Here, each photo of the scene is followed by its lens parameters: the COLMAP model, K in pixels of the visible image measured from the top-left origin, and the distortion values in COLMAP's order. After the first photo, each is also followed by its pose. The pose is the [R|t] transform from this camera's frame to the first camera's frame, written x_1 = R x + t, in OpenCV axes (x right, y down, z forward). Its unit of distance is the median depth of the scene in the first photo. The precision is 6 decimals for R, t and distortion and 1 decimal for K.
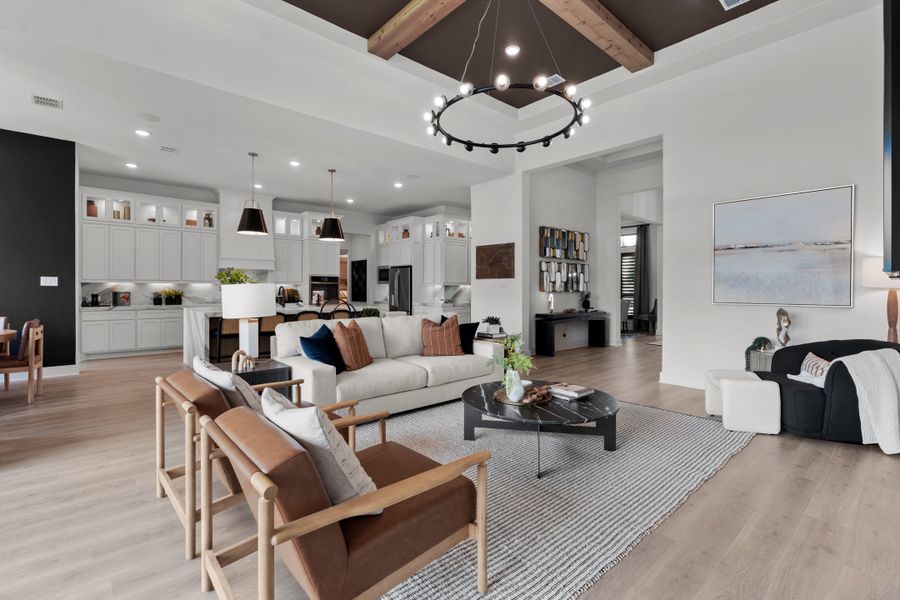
lens RADIAL K [[406.7, 0, 443.4], [0, 406.7, 292.3], [0, 0, 1]] dist [-0.004757, 0.000227]
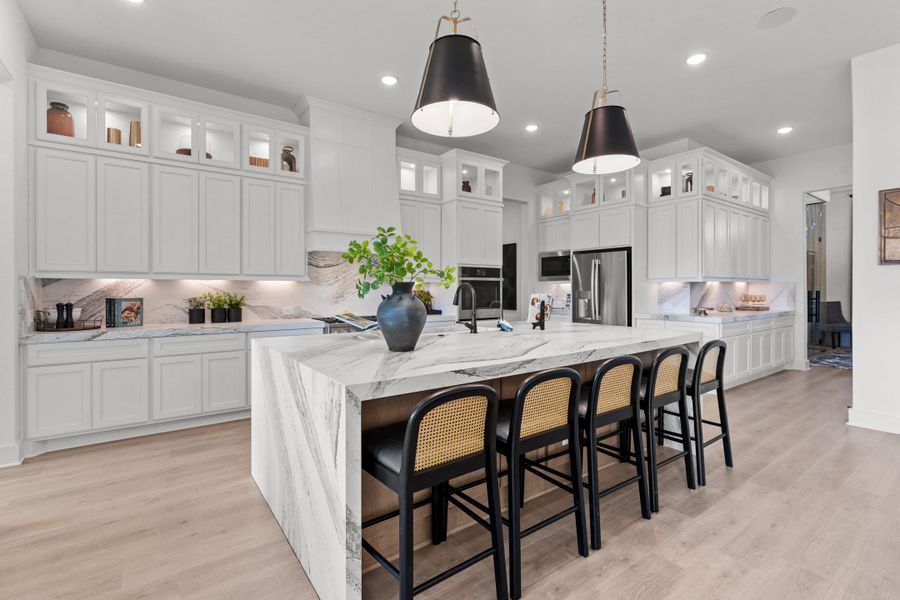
lens RADIAL K [[410.5, 0, 445.9], [0, 410.5, 292.6], [0, 0, 1]] dist [-0.005145, -0.000148]
pose [[0.995733, -0.005494, -0.092119, -0.356582], [0.005353, 0.999984, -0.001775, -0.004314], [0.092127, 0.001275, 0.995746, 0.533424]]
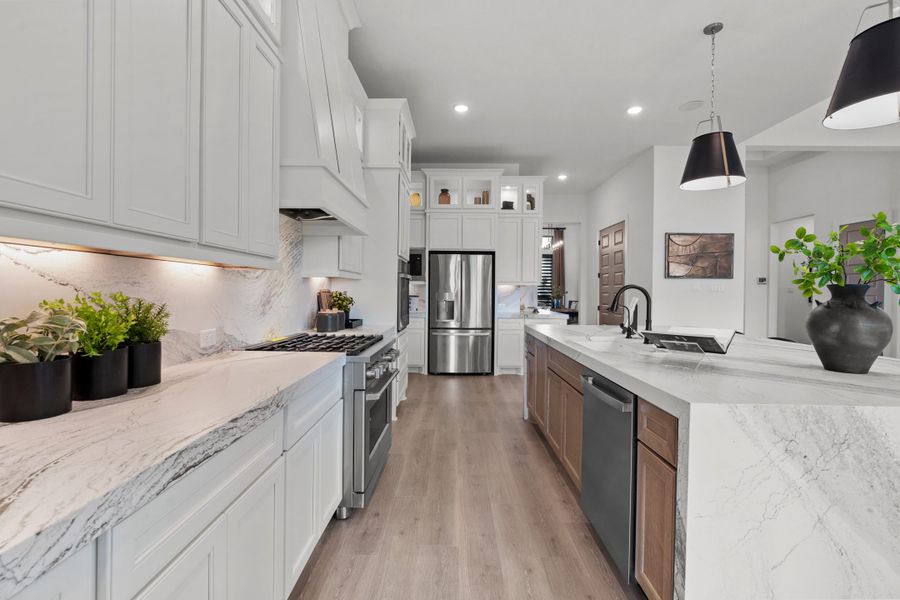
lens RADIAL K [[406.7, 0, 443.4], [0, 406.7, 292.3], [0, 0, 1]] dist [-0.004757, 0.000227]
pose [[0.674915, -0.000025, 0.737896, -0.727971], [-0.001353, 0.999998, 0.001271, -0.008577], [-0.737895, -0.001856, 0.674913, 0.833530]]
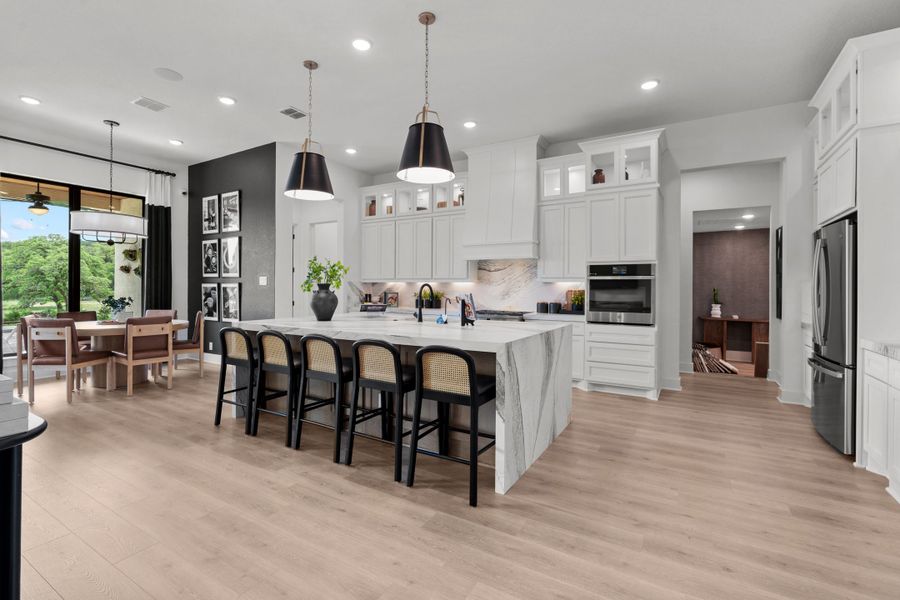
lens RADIAL K [[410.0, 0, 448.3], [0, 410.0, 289.1], [0, 0, 1]] dist [-0.005215, 0.001095]
pose [[0.310851, 0.000968, -0.950458, 0.139809], [-0.013775, 0.999899, -0.003487, -0.006091], [0.950359, 0.014177, 0.310833, 0.805988]]
